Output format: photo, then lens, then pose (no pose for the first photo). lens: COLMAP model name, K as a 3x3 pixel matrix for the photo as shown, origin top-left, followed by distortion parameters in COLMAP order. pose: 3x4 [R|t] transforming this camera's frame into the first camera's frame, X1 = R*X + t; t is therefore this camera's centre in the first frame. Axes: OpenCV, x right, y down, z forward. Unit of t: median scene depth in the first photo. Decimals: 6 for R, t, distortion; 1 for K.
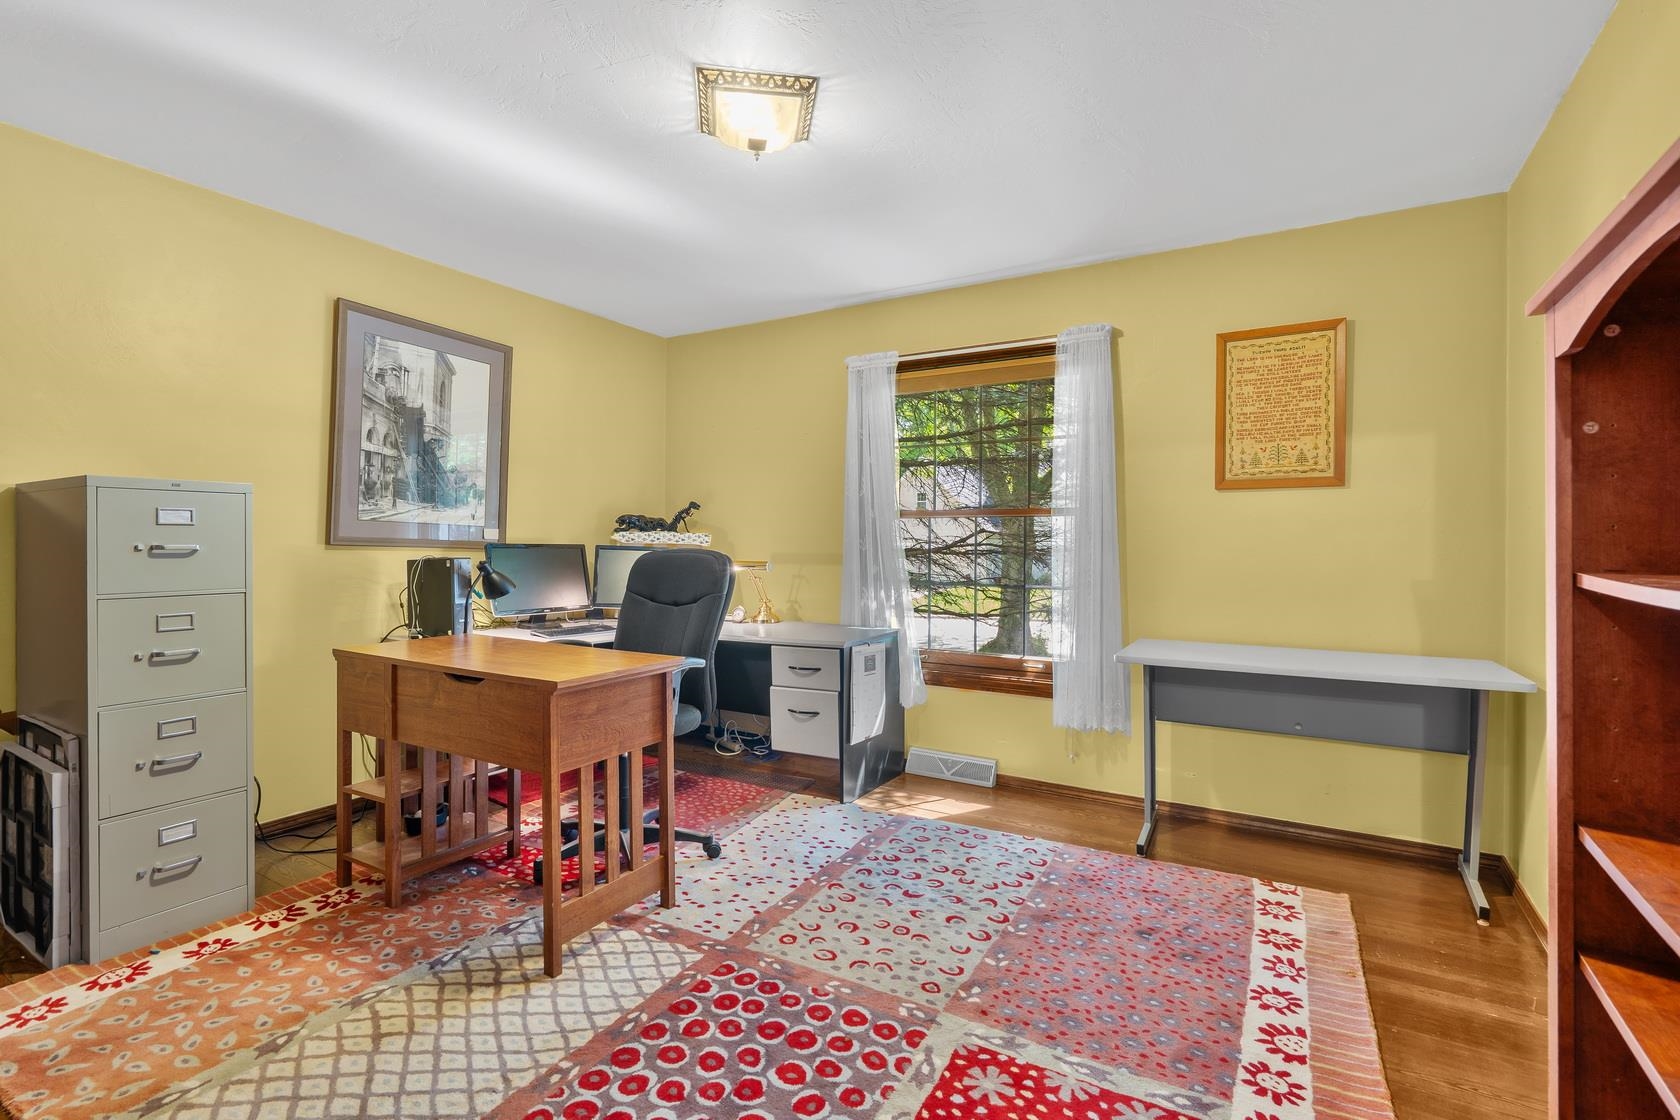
lens RADIAL K [[771.0, 0, 838.5], [0, 771.0, 549.3], [0, 0, 1]] dist [-0.002956, -0.000355]
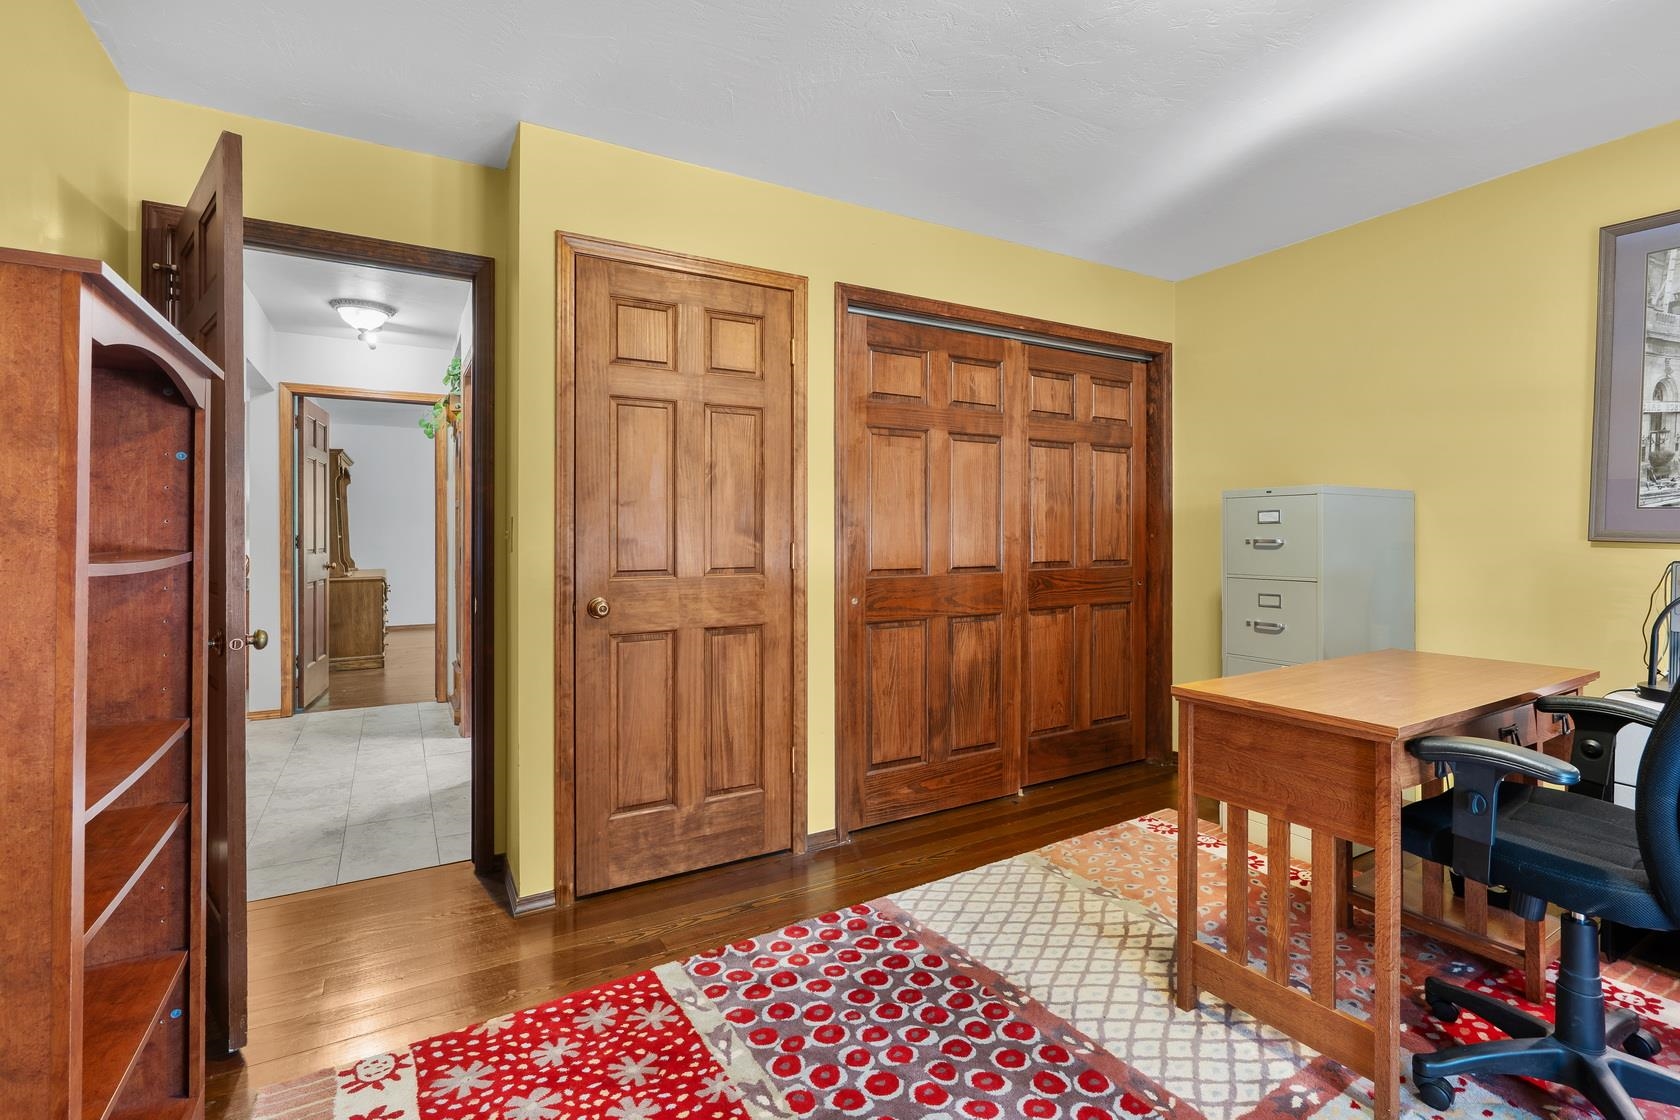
lens RADIAL K [[779.7, 0, 856.3], [0, 779.7, 532.7], [0, 0, 1]] dist [-0.003118, 0.000336]
pose [[-0.475647, -0.005618, -0.879618, 0.718492], [-0.009951, 0.999950, -0.001005, -0.009798], [0.879580, 0.008275, -0.475679, 1.232222]]
